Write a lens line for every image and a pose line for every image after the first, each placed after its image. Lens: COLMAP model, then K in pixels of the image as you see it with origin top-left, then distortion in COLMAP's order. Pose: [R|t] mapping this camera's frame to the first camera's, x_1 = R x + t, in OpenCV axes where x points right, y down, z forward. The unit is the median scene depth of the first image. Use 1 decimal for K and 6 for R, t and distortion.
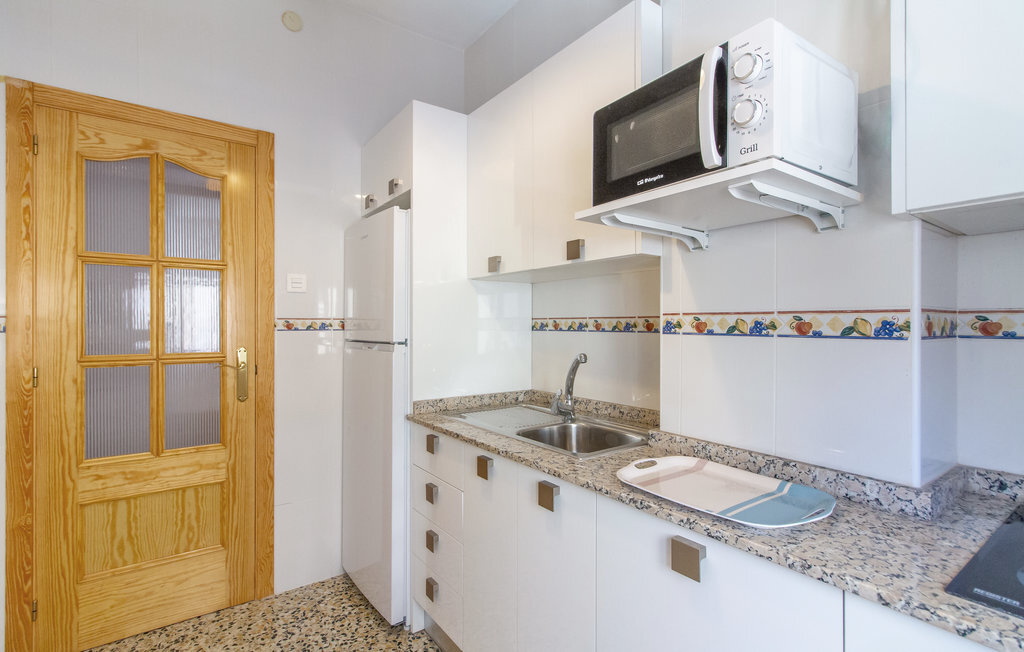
lens RADIAL K [[489.9, 0, 514.7], [0, 489.9, 310.4], [0, 0, 1]] dist [0.001256, 0.000201]
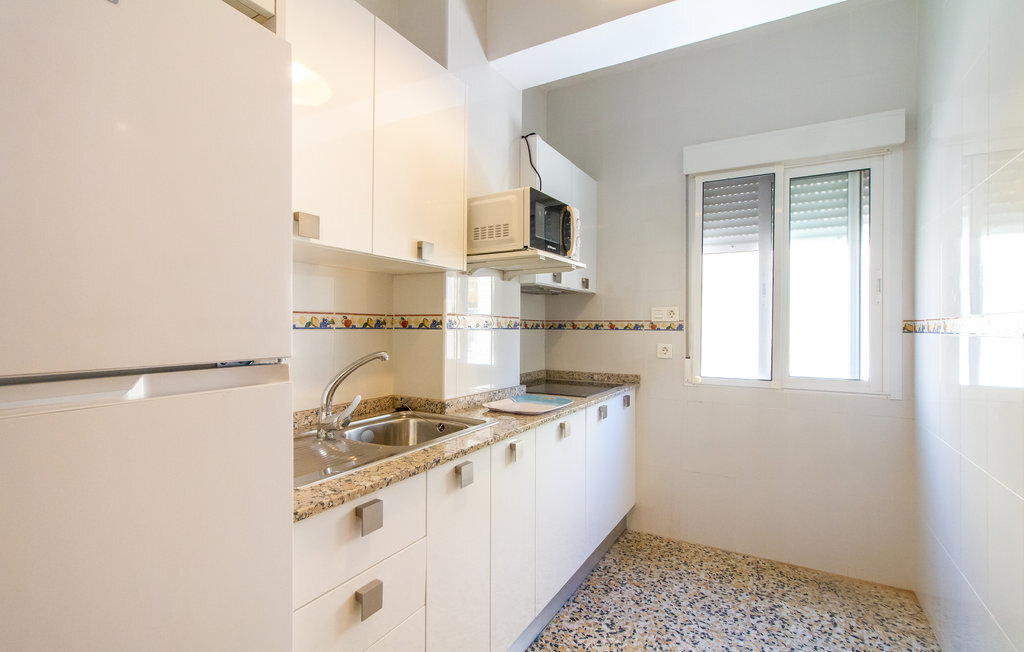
lens RADIAL K [[489.9, 0, 514.7], [0, 489.9, 310.4], [0, 0, 1]] dist [0.001256, 0.000201]
pose [[-0.423172, 0.016848, 0.905893, -0.906627], [-0.040598, 0.998470, -0.037535, 0.034538], [-0.905139, -0.052661, -0.421841, 1.249249]]
